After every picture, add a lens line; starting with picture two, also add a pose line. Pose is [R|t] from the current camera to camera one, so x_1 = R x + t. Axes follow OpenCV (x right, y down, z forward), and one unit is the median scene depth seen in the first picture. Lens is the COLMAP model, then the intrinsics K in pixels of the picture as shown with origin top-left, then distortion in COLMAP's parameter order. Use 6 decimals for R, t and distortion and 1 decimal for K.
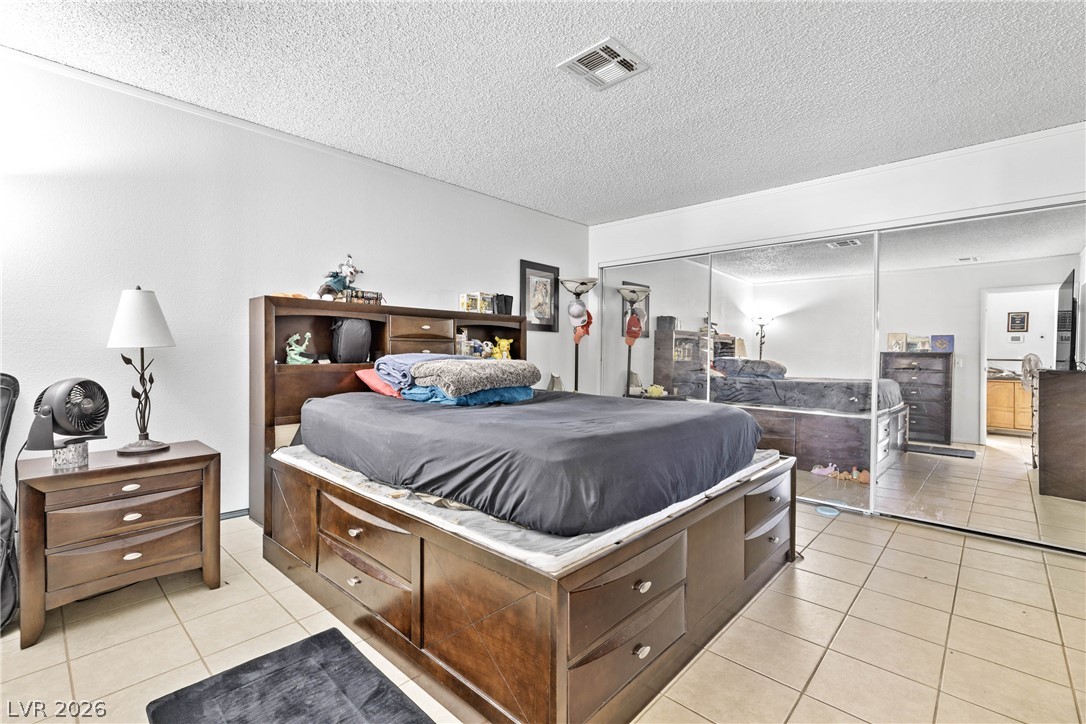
lens RADIAL K [[491.4, 0, 544.6], [0, 491.4, 360.9], [0, 0, 1]] dist [0.001002, 0.000065]
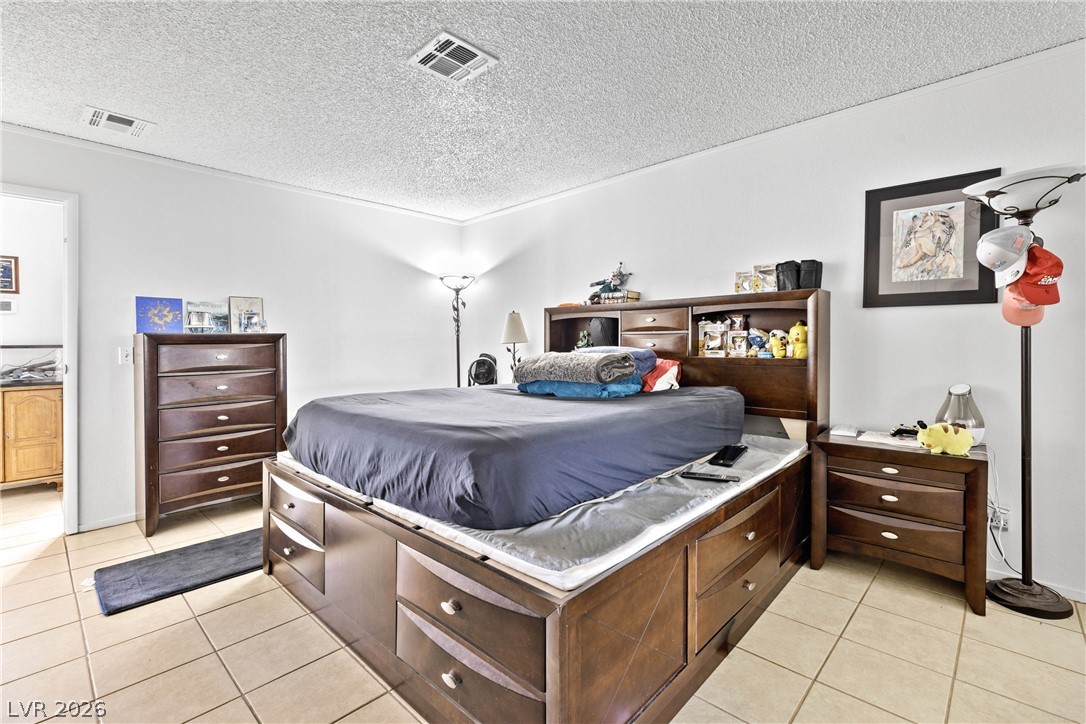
lens RADIAL K [[491.4, 0, 541.7], [0, 491.4, 351.9], [0, 0, 1]] dist [0.001002, 0.000065]
pose [[-0.021764, 0.012073, -0.999690, 0.638979], [-0.014788, 0.999814, 0.012397, -0.011457], [0.999654, 0.015053, -0.021582, 0.693302]]
